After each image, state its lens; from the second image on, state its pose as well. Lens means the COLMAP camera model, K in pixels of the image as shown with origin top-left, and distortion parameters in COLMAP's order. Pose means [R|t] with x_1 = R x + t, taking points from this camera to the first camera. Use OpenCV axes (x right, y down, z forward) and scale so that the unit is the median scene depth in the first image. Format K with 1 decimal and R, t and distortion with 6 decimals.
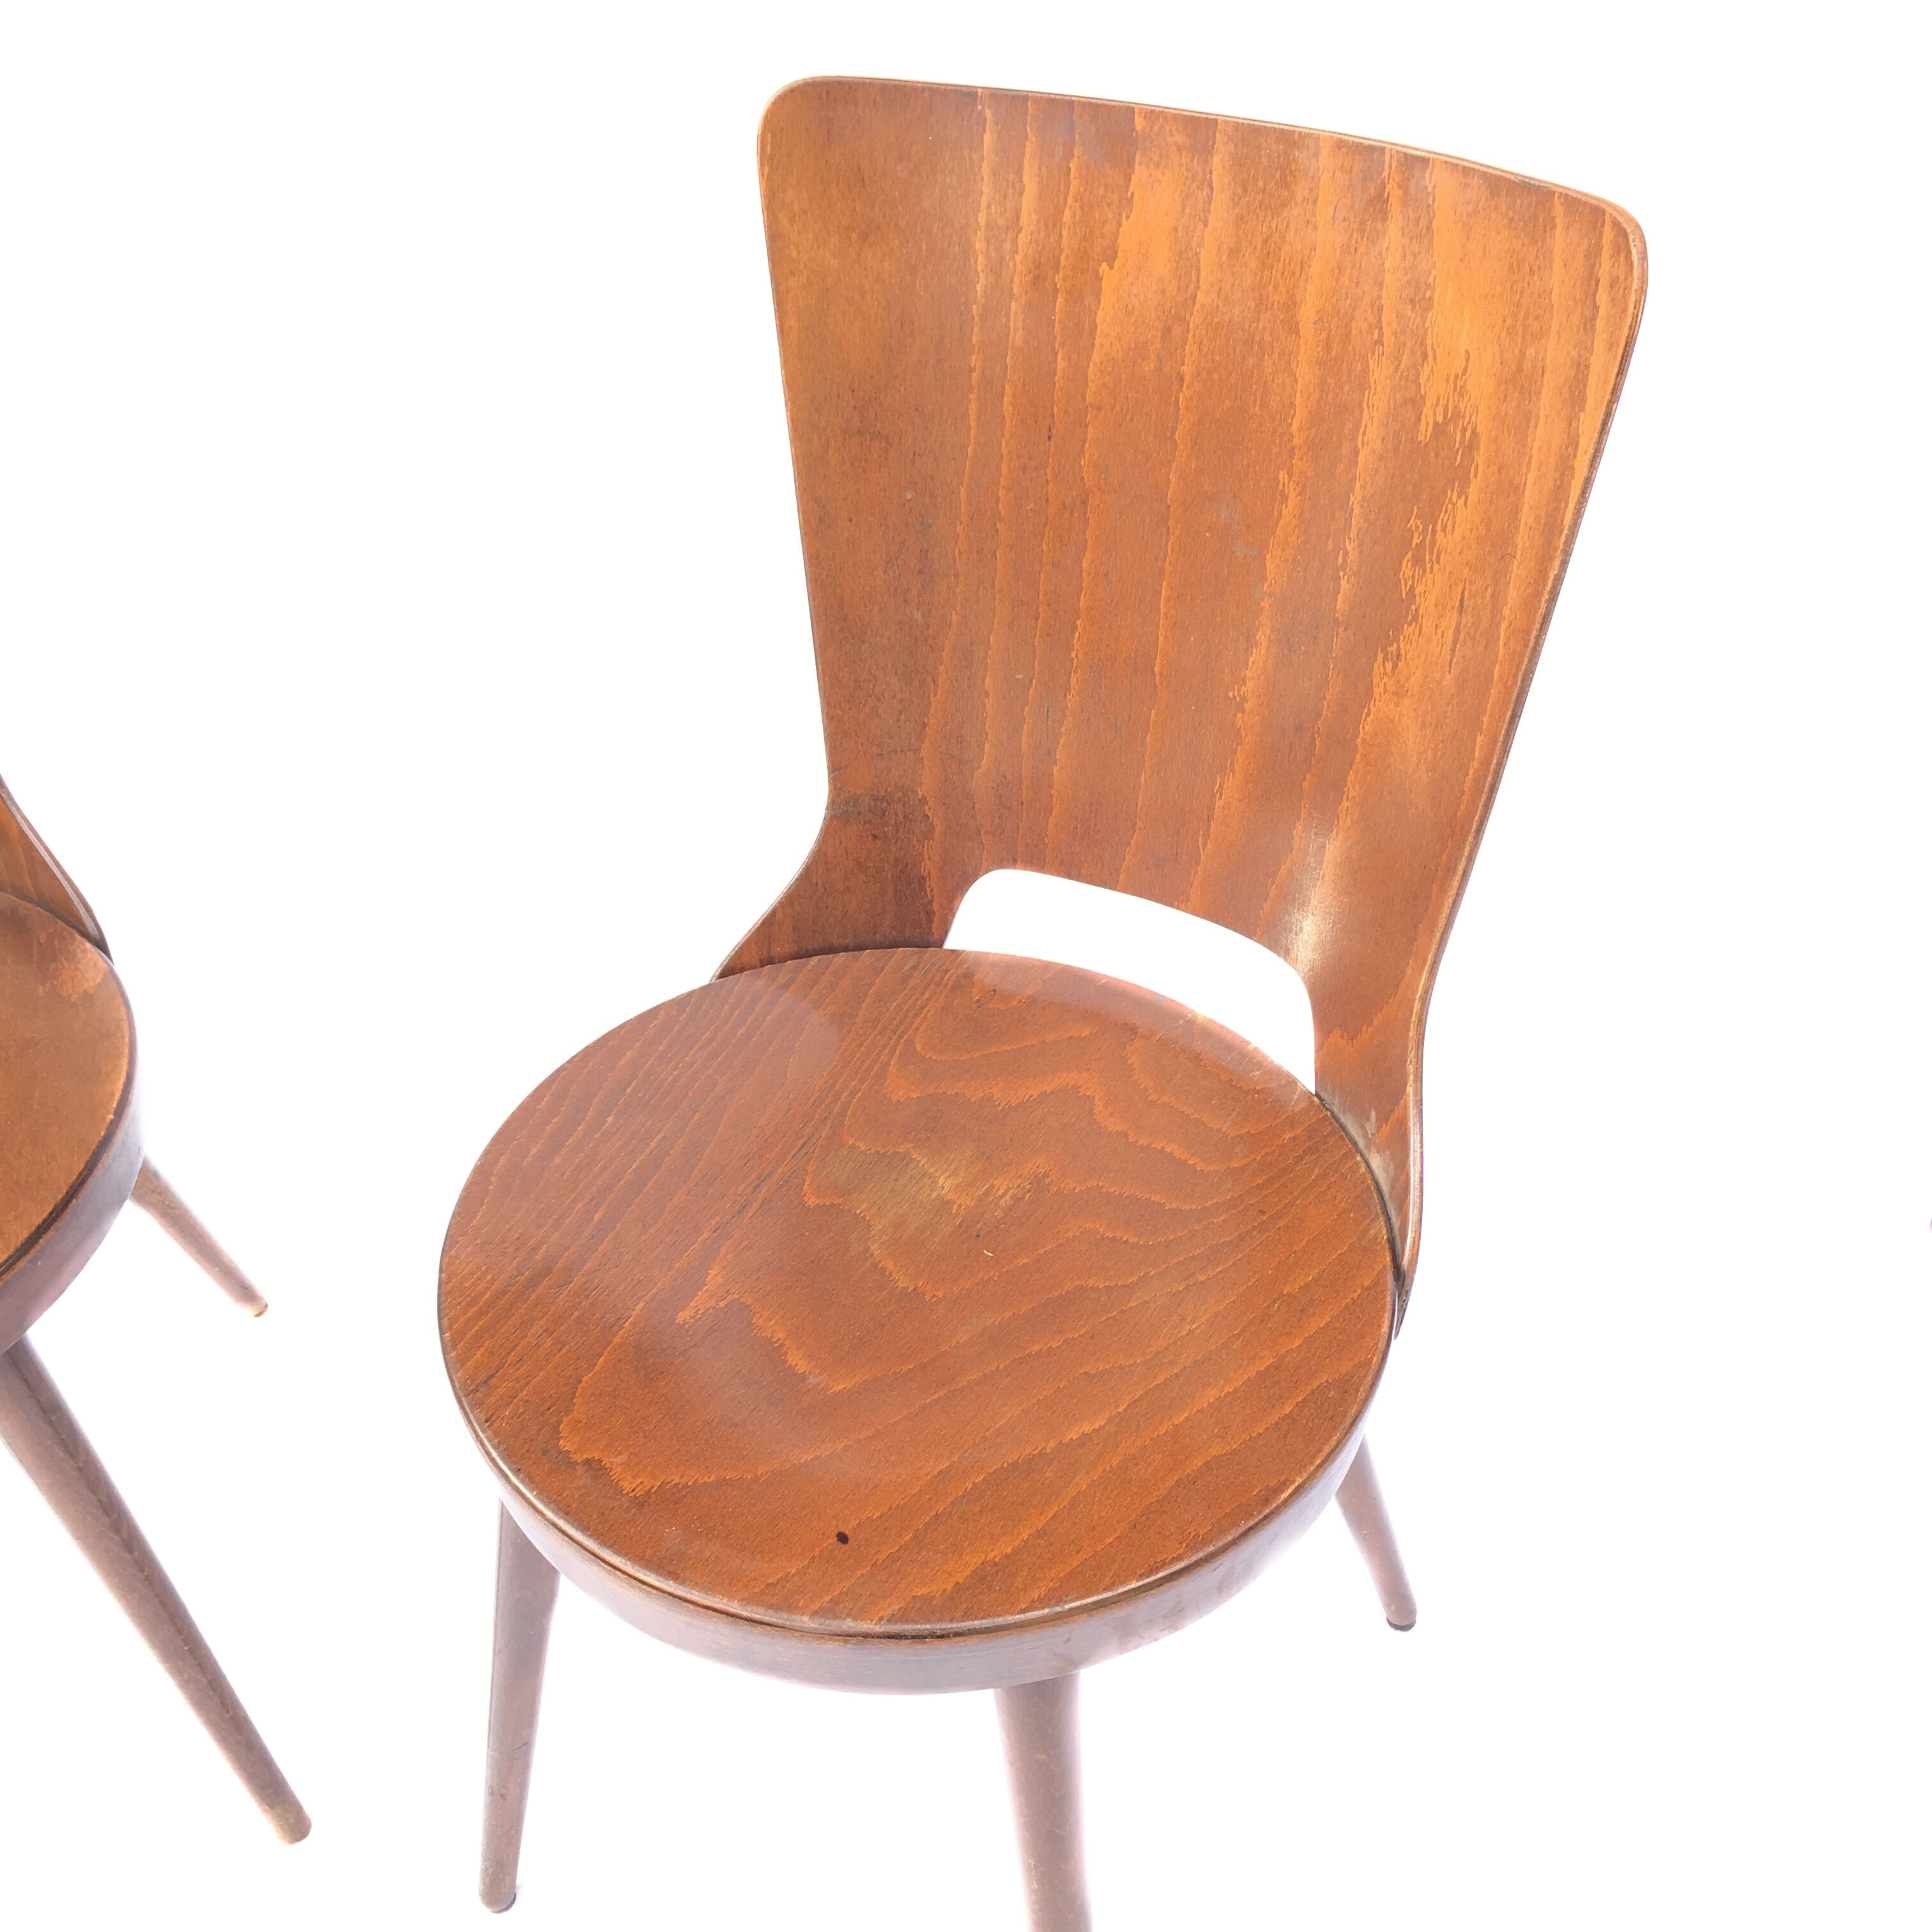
lens RADIAL K [[2236.7, 0, 966.0], [0, 2236.7, 966.0], [0, 0, 1]] dist [0.075228, -0.021870]
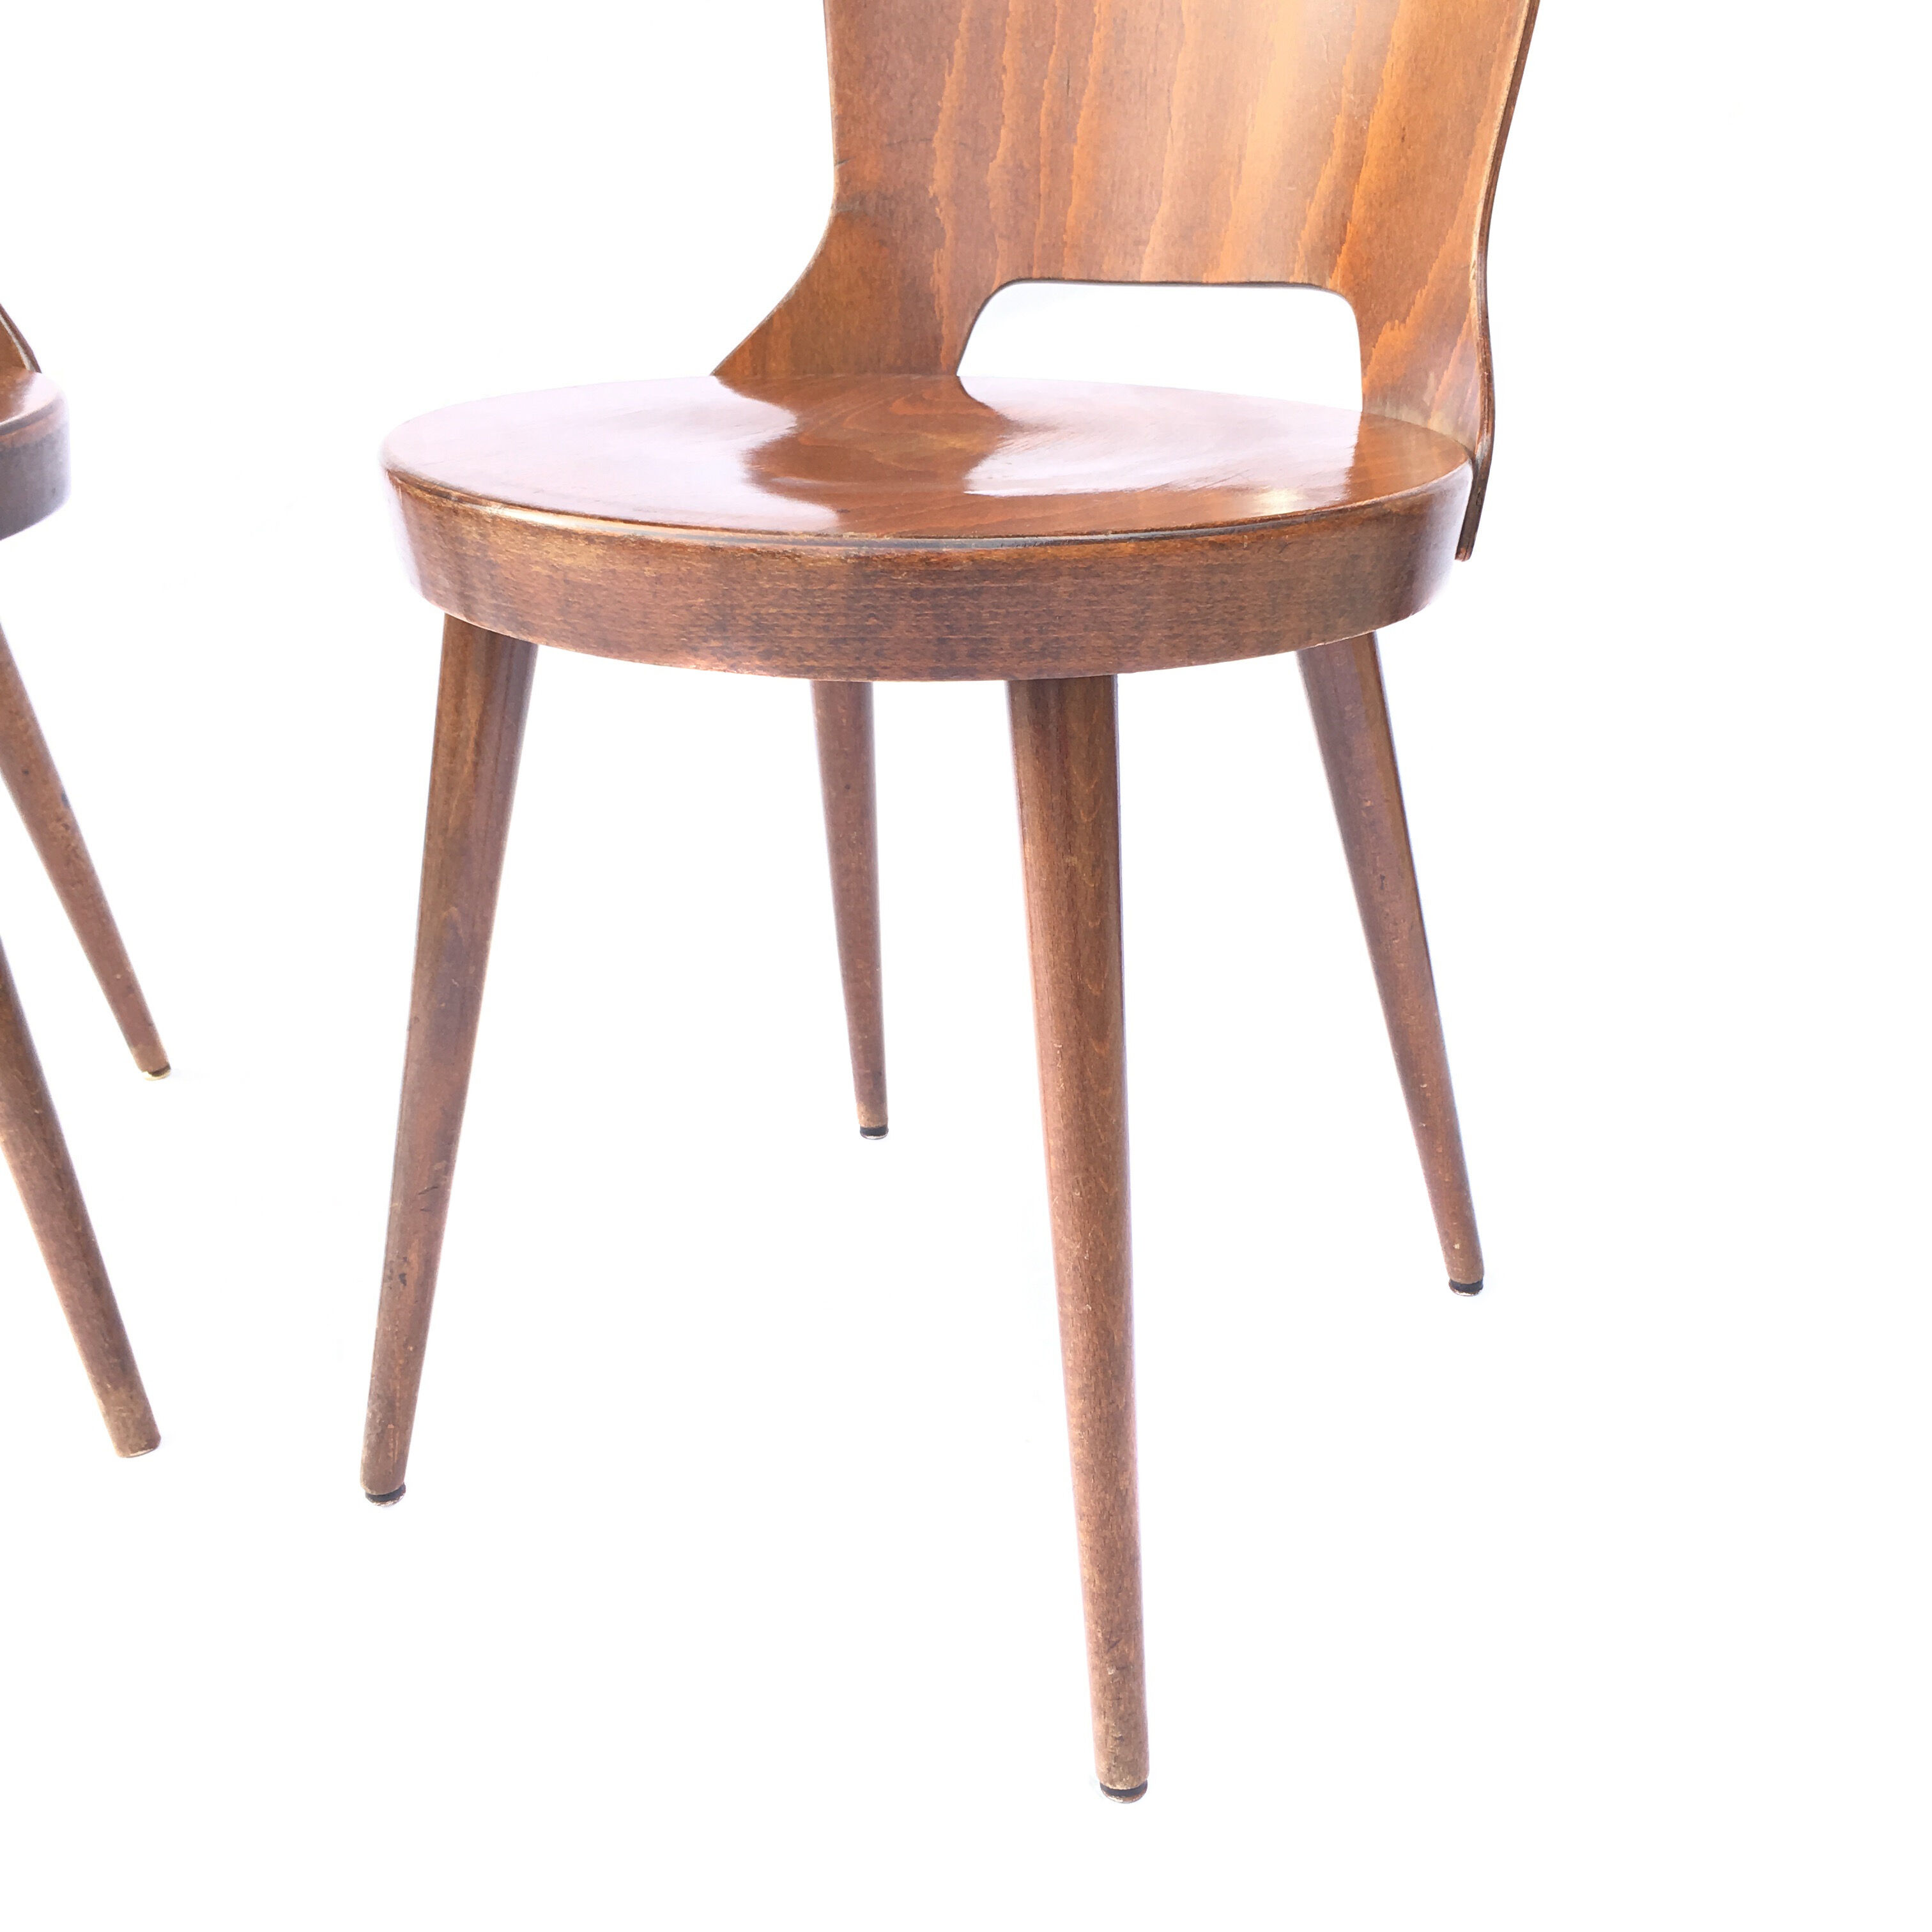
lens RADIAL K [[2236.7, 0, 966.0], [0, 2236.7, 966.0], [0, 0, 1]] dist [0.075228, -0.021870]
pose [[0.999626, 0.017701, 0.020854, -0.019880], [-0.010705, 0.954742, -0.297244, 0.517065], [-0.025172, 0.296909, 0.954574, 0.187734]]
